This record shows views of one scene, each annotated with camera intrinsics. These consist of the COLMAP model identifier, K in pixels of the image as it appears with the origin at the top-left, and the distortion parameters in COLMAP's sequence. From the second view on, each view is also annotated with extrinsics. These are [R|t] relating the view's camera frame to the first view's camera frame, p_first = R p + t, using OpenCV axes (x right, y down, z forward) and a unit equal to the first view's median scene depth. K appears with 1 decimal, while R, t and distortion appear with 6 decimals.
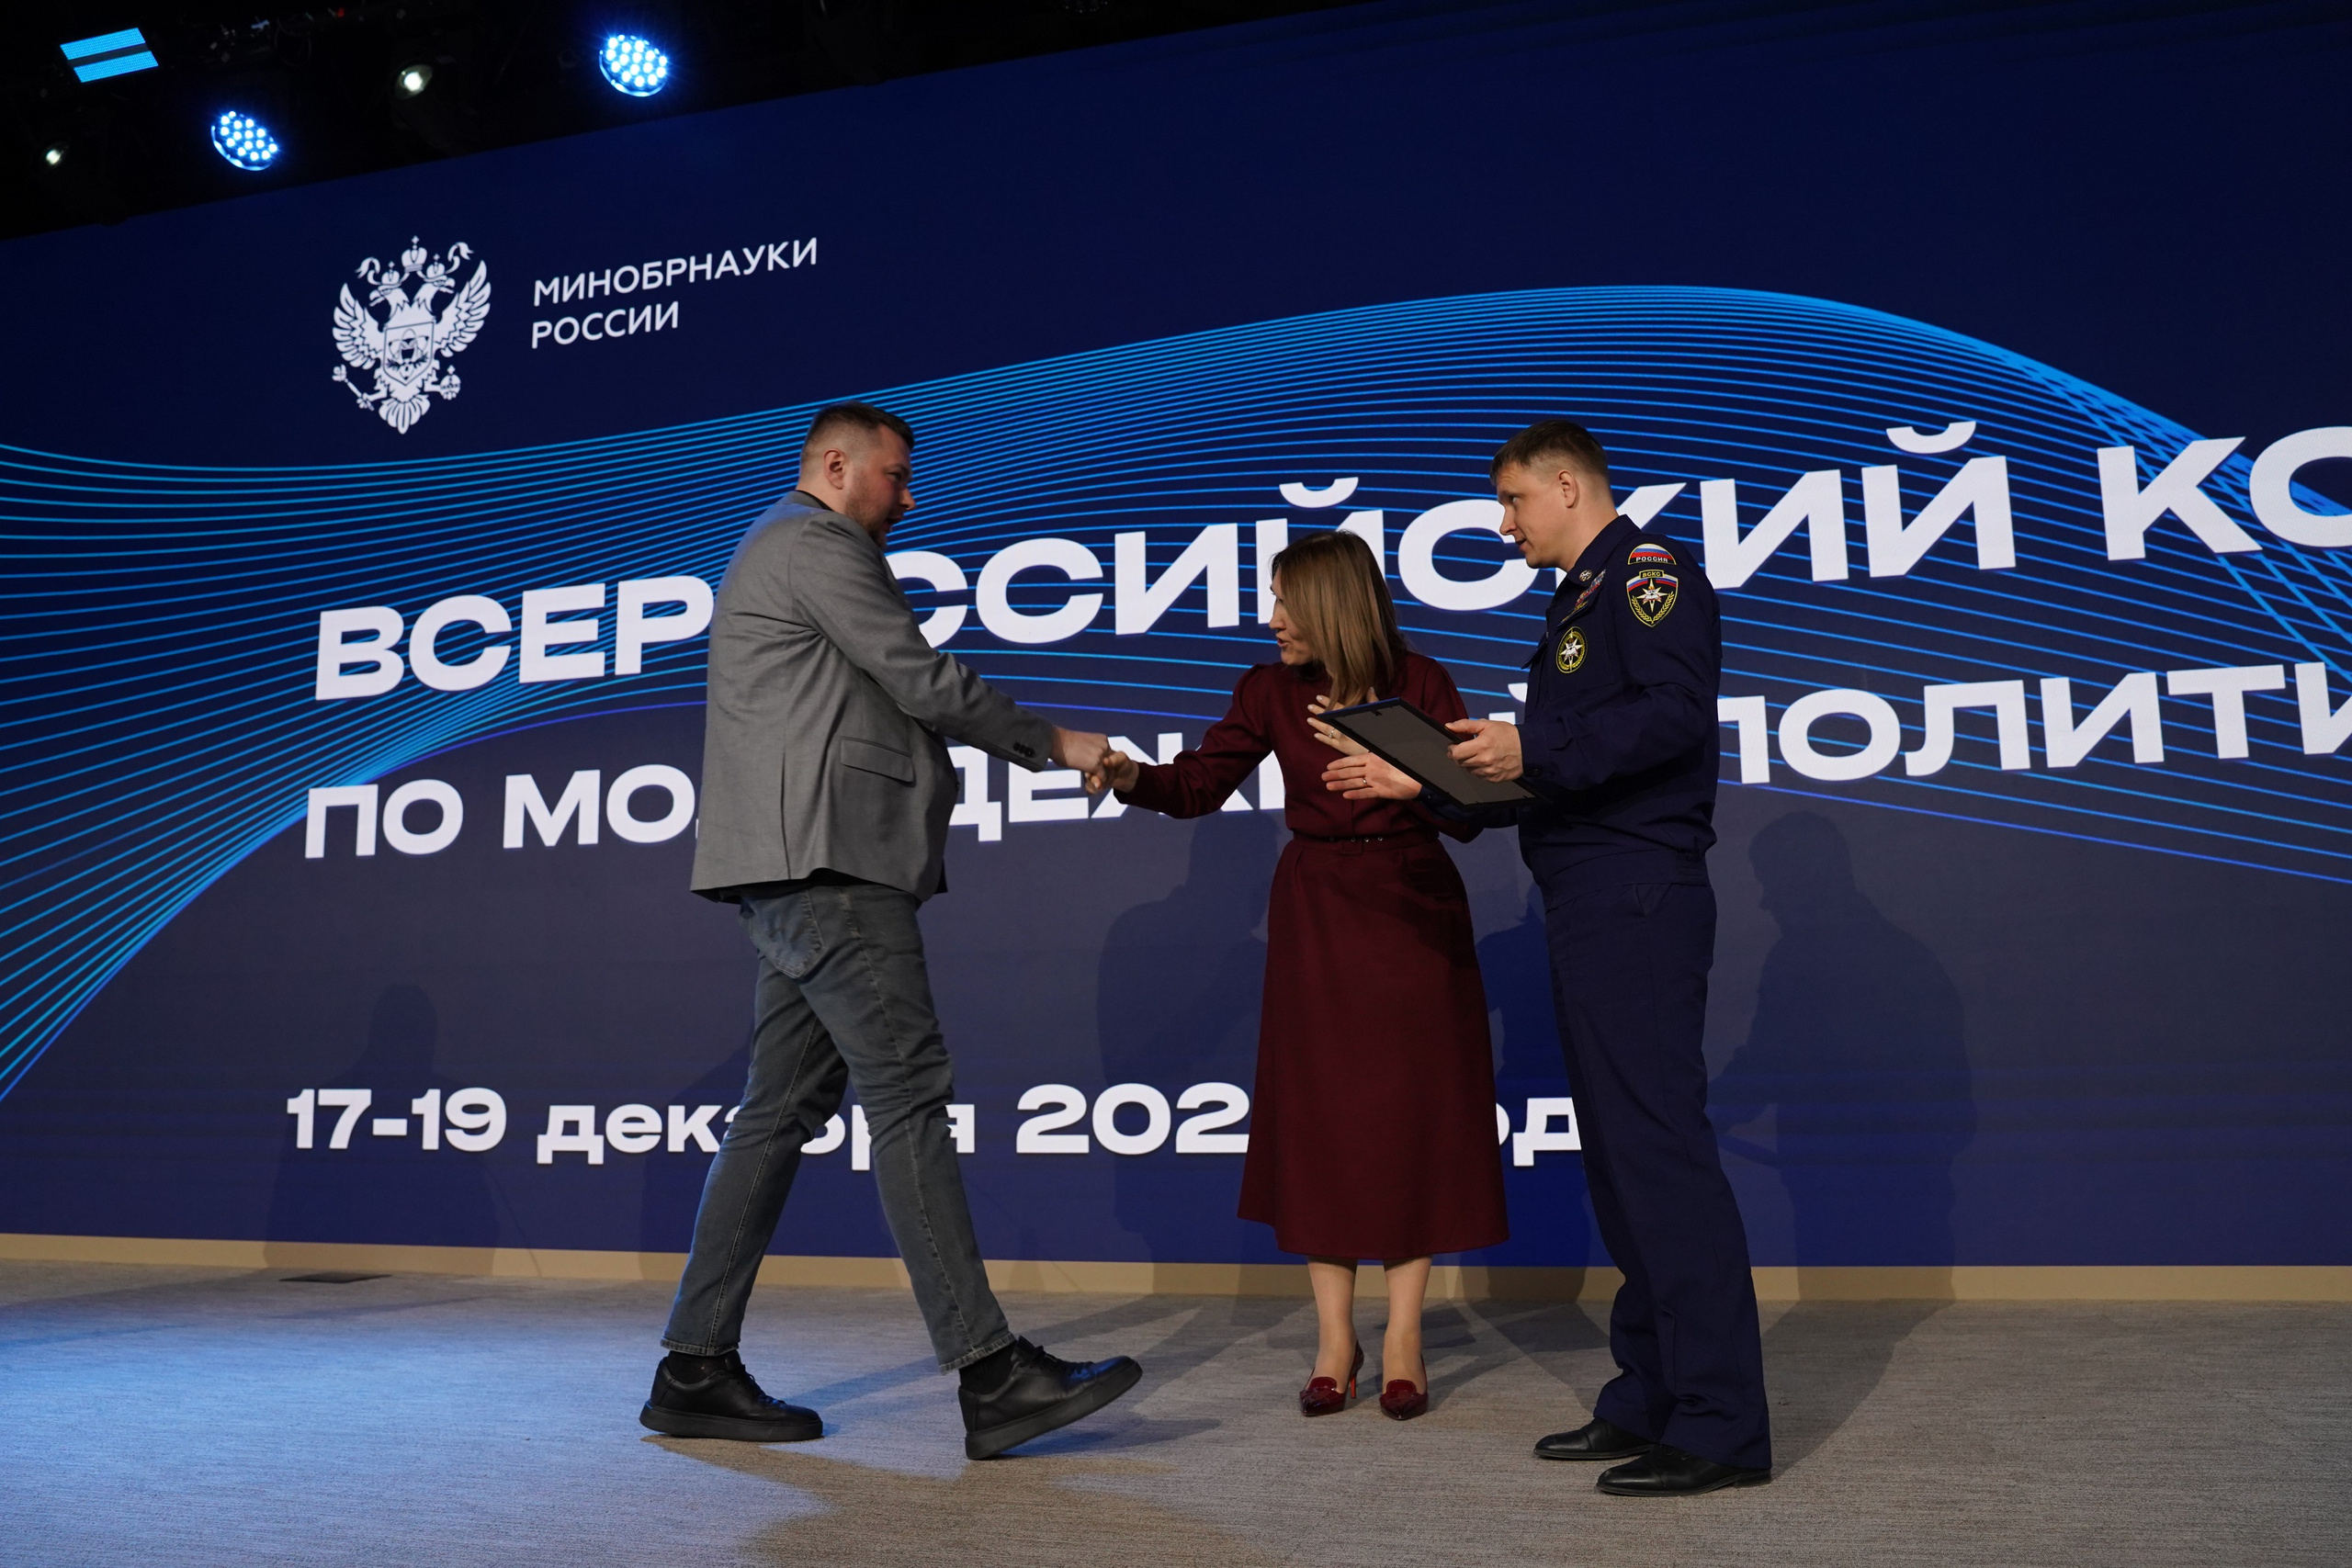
lens RADIAL K [[1915.1, 0, 1172.3], [0, 1915.1, 774.3], [0, 0, 1]] dist [-0.108700, 0.075823]
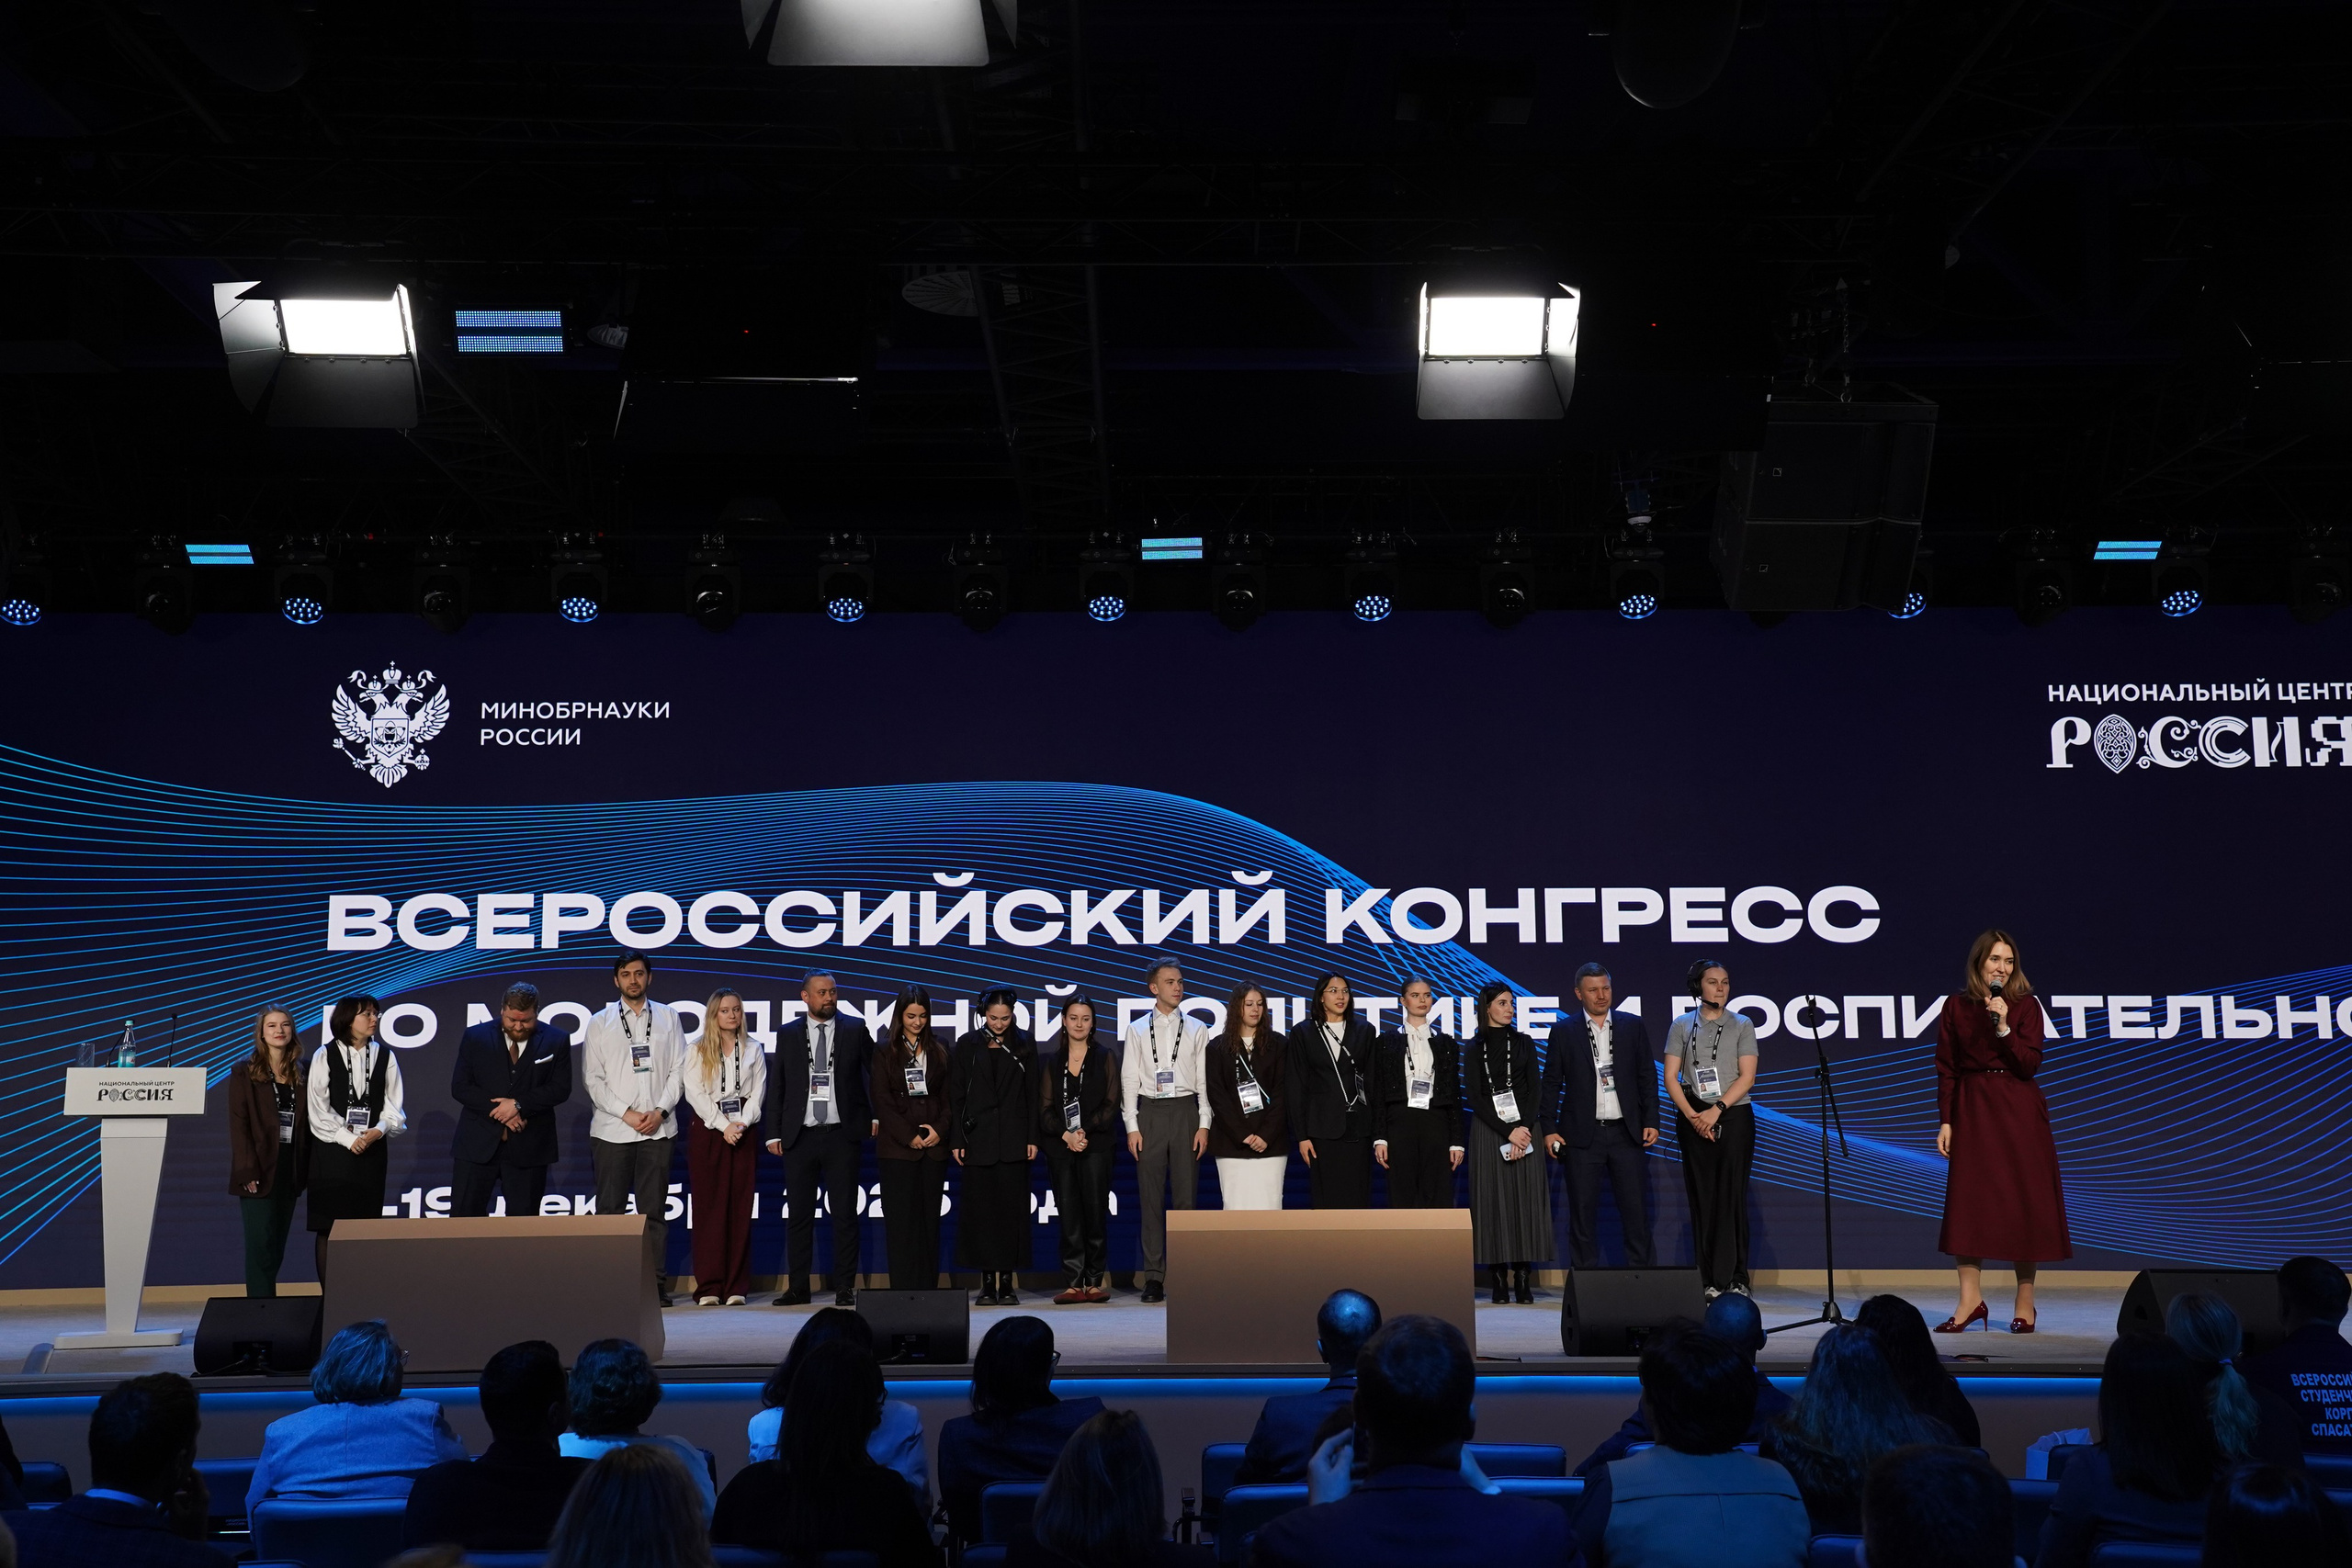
lens RADIAL K [[2620.8, 0, 1168.8], [0, 2620.8, 754.3], [0, 0, 1]] dist [0.071386, 0.139052]
pose [[0.959171, 0.048603, 0.278620, -0.443944], [-0.050865, 0.998705, 0.000892, -0.274904], [-0.278215, -0.015028, 0.960401, -1.559818]]
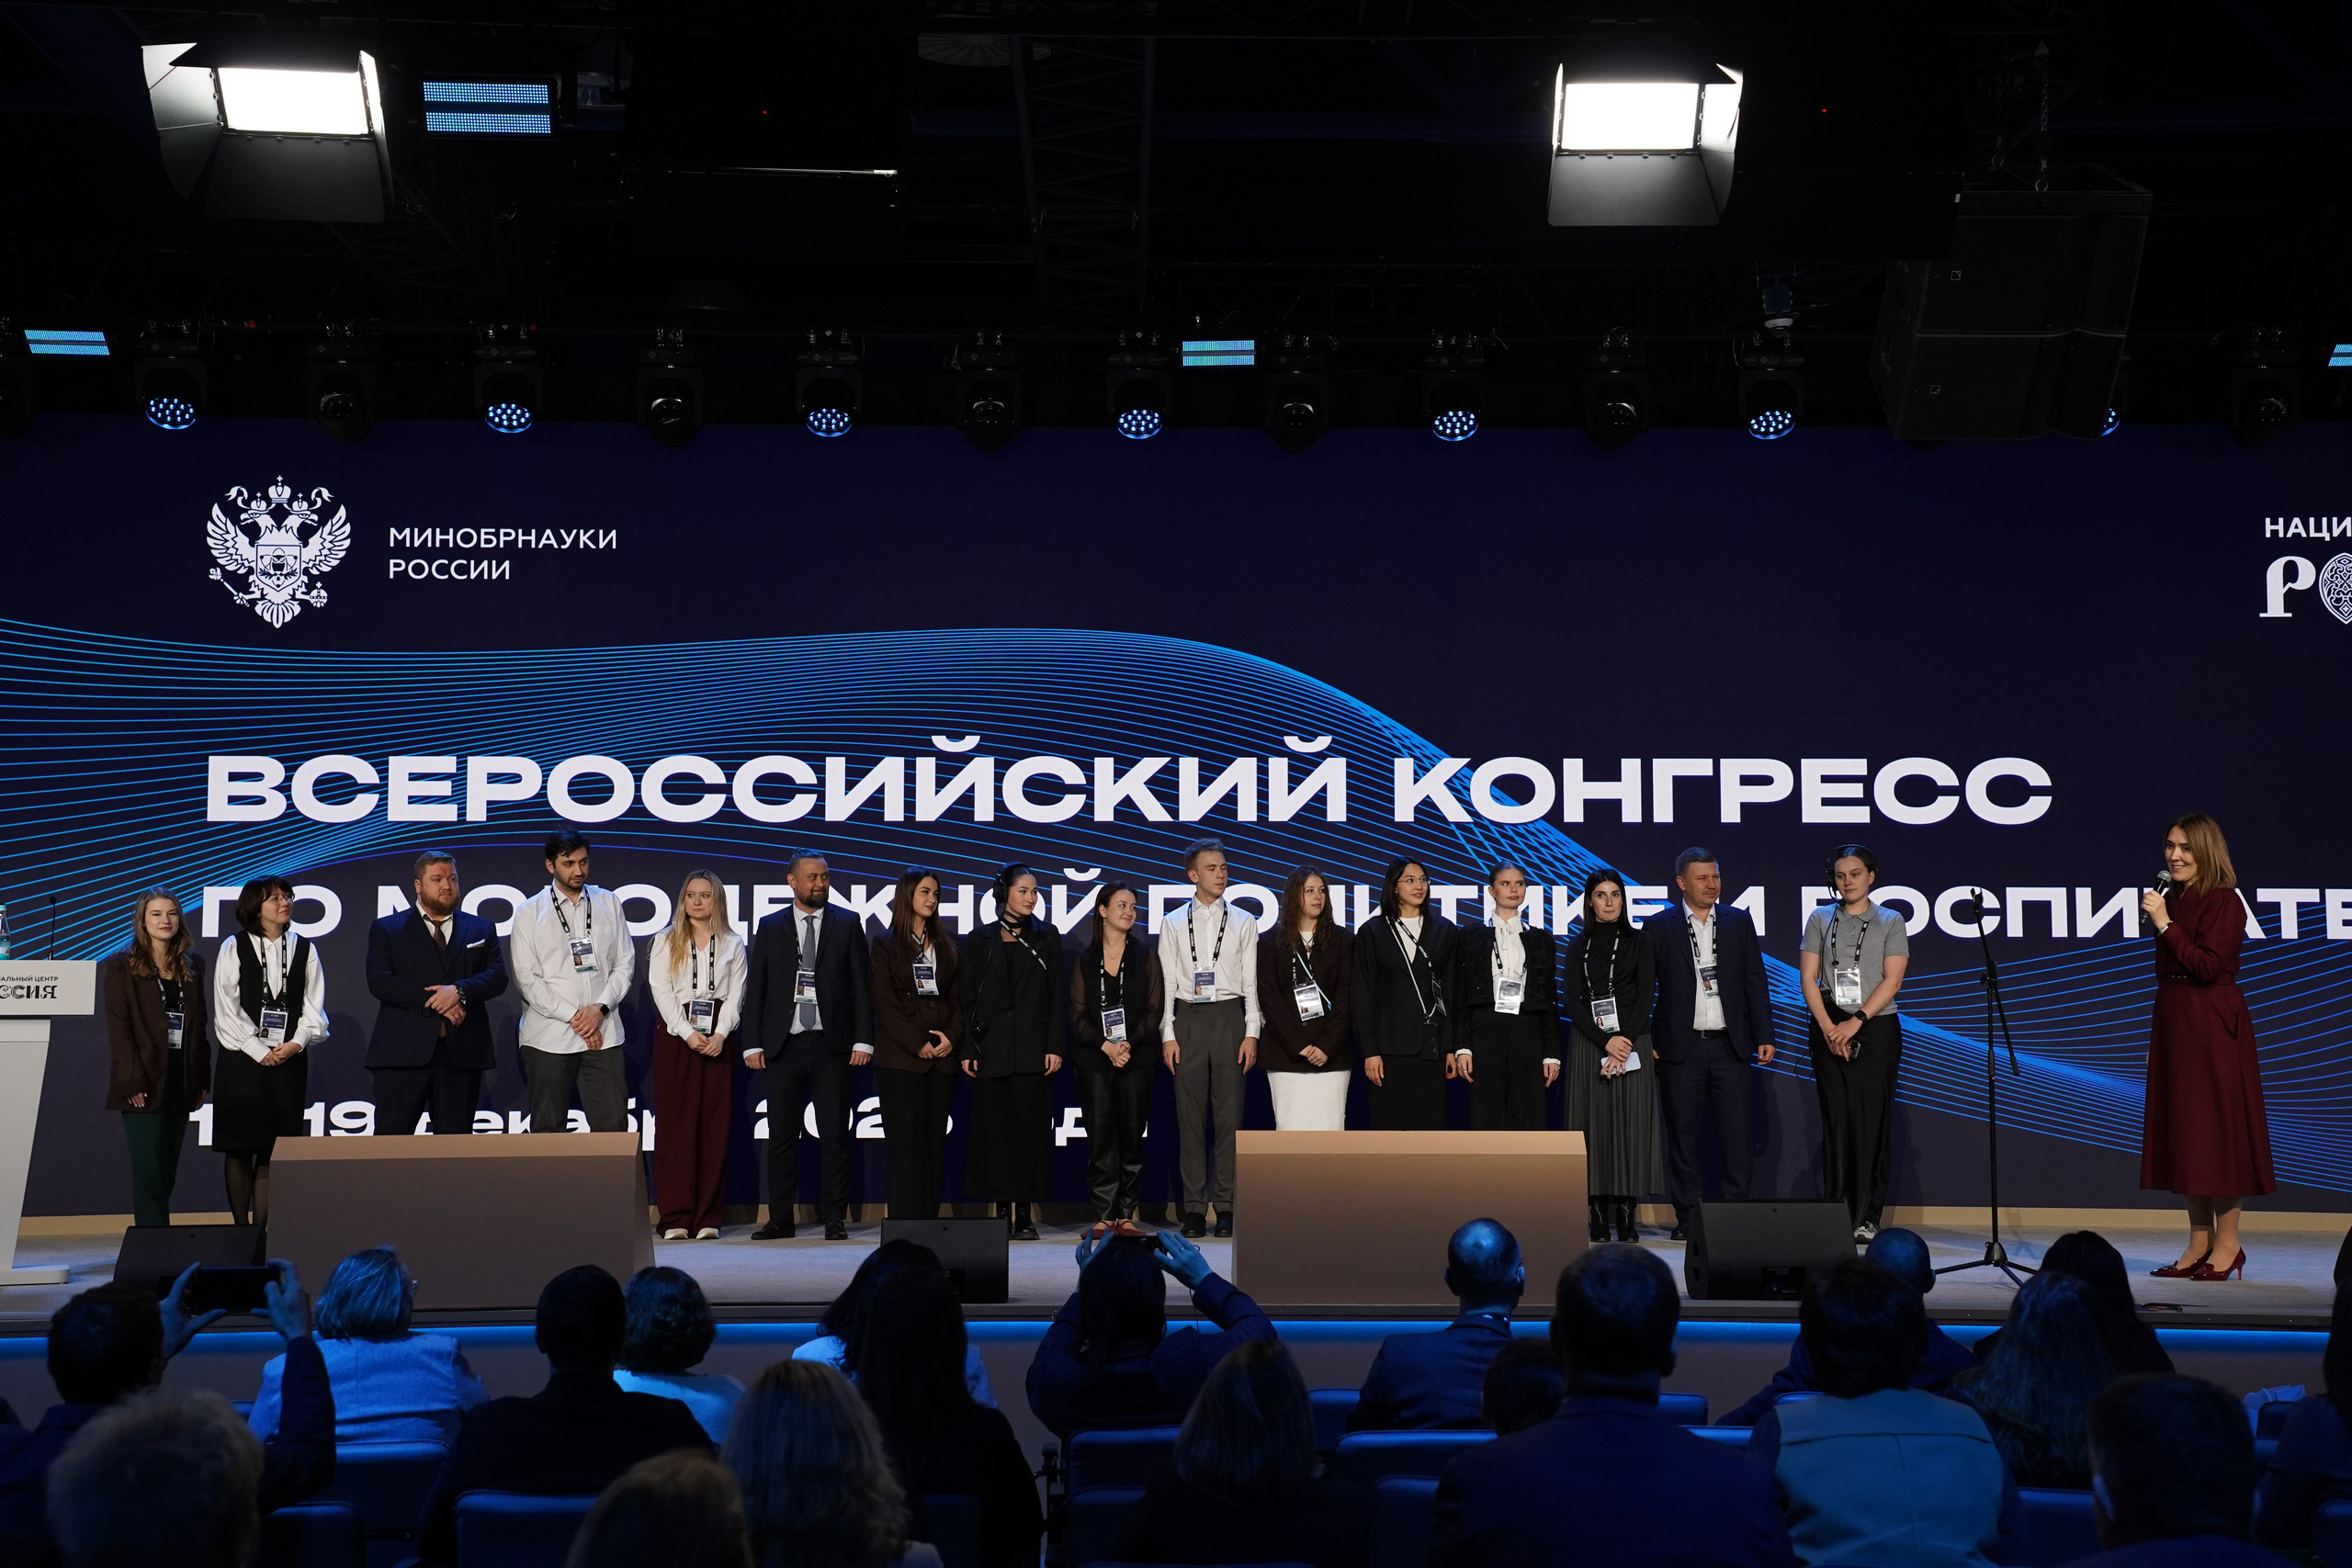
lens RADIAL K [[3222.3, 0, 1183.8], [0, 3222.3, 767.4], [0, 0, 1]] dist [0.191984, 0.285777]
pose [[0.955949, 0.038689, 0.290972, -0.521526], [-0.058274, 0.996559, 0.058943, -0.288558], [-0.287690, -0.073303, 0.954914, -1.648432]]
